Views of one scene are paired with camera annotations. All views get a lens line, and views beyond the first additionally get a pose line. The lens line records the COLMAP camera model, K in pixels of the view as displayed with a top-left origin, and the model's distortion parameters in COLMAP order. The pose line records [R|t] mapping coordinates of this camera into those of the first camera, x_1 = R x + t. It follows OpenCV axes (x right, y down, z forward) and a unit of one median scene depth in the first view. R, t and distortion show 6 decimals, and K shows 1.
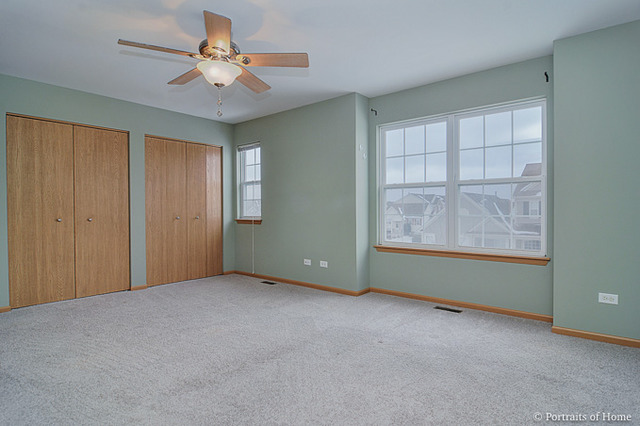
lens RADIAL K [[352.1, 0, 317.2], [0, 352.1, 212.6], [0, 0, 1]] dist [-0.005447, -0.001146]
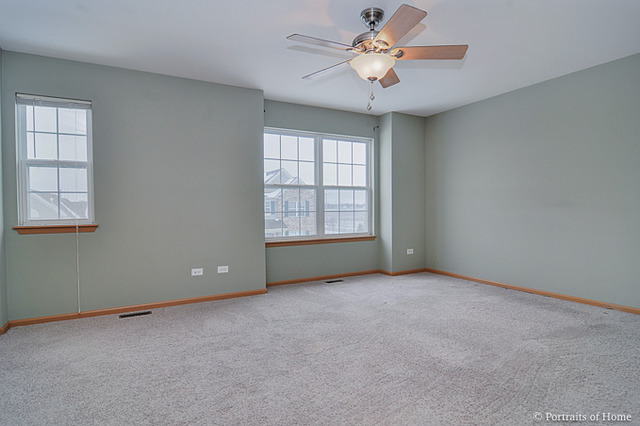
lens RADIAL K [[352.1, 0, 317.2], [0, 352.1, 212.6], [0, 0, 1]] dist [-0.005447, -0.001146]
pose [[0.351940, -0.014718, 0.935907, -0.781097], [0.014198, 0.999845, 0.010385, -0.002342], [-0.935915, 0.009633, 0.352094, 0.503634]]
